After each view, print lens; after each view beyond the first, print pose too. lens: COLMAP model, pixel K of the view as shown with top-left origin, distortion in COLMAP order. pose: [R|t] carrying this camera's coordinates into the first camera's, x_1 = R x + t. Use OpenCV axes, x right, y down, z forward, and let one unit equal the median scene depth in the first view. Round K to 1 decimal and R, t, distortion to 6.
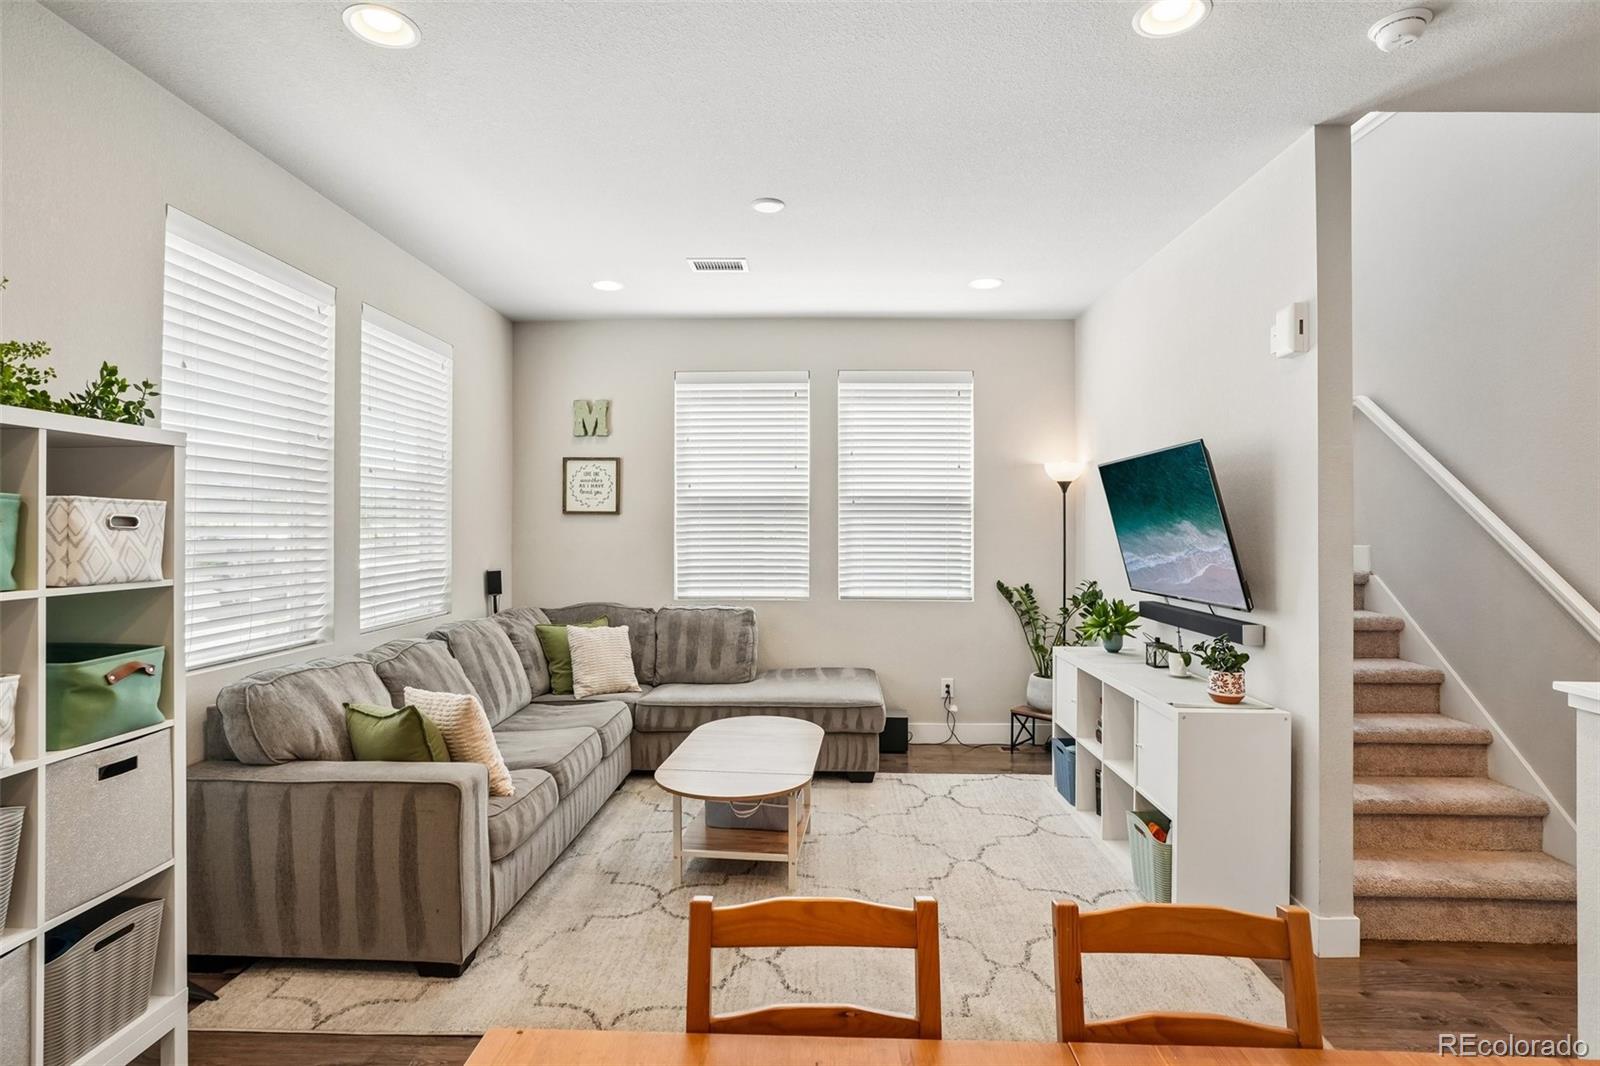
lens RADIAL K [[795.8, 0, 785.0], [0, 795.8, 512.1], [0, 0, 1]] dist [-0.029602, 0.003123]
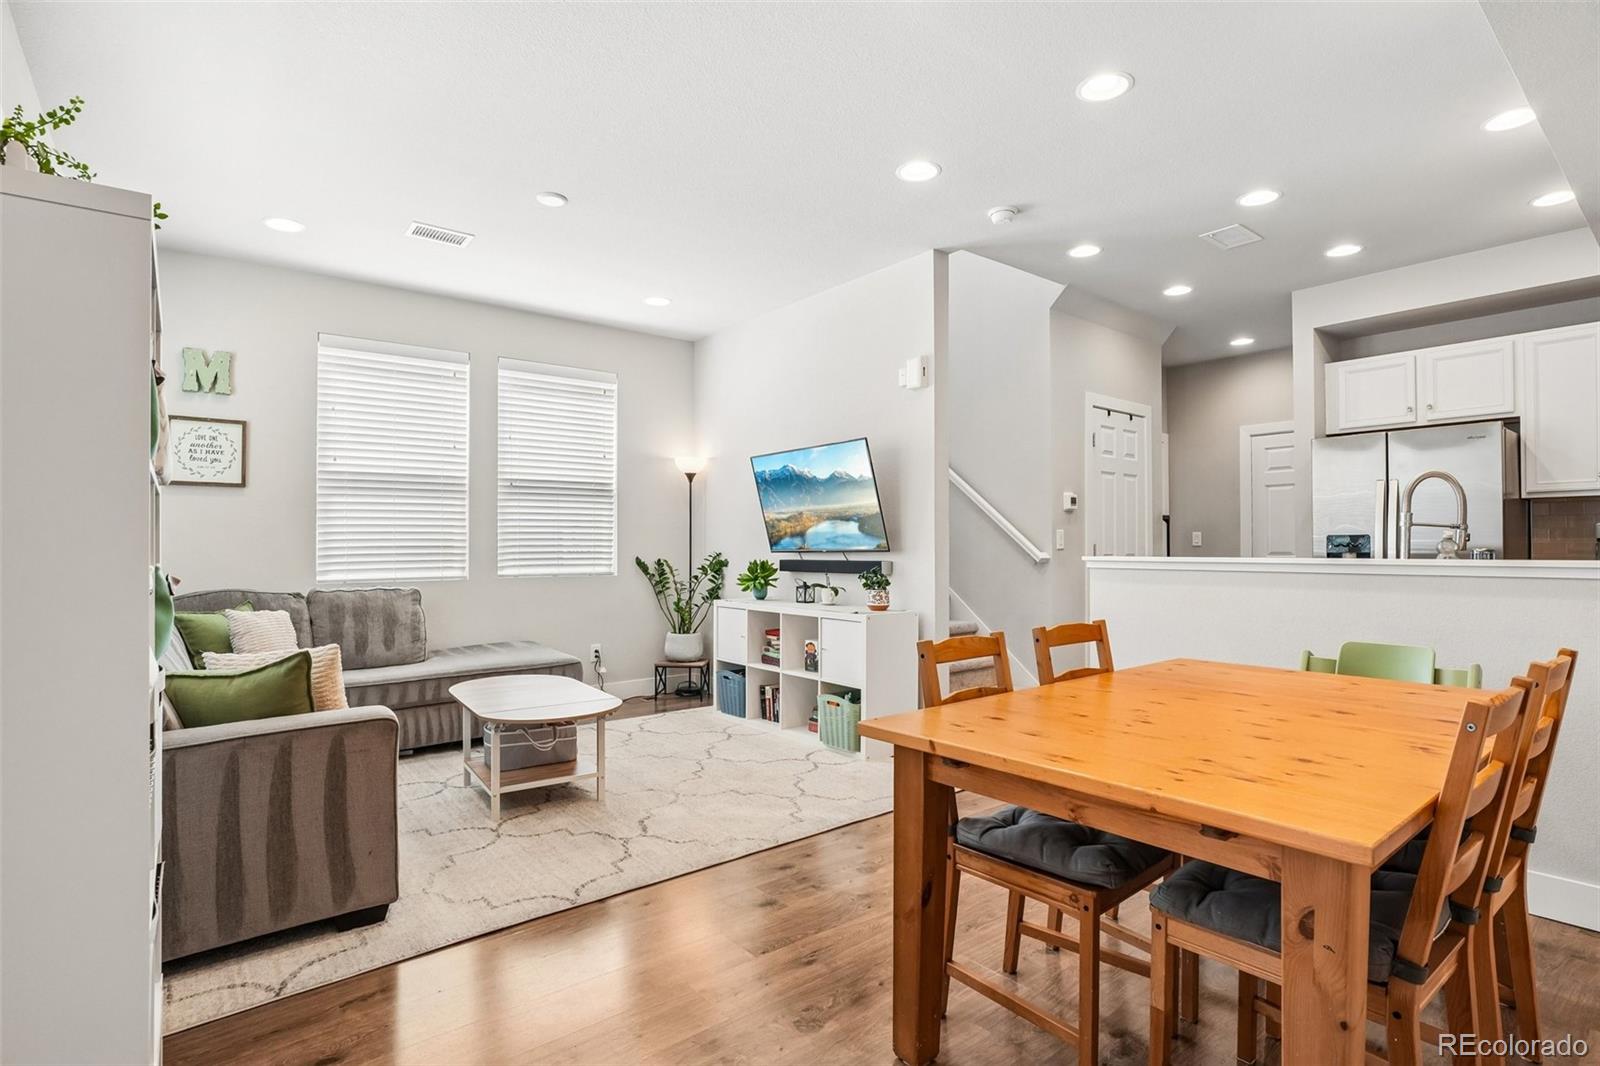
lens RADIAL K [[795.8, 0, 802.7], [0, 795.8, 523.7], [0, 0, 1]] dist [-0.029602, 0.003123]
pose [[0.756861, 0.009296, 0.653510, -0.353140], [-0.003051, 0.999938, -0.010691, 0.057202], [-0.653569, 0.006098, 0.756842, -0.044221]]
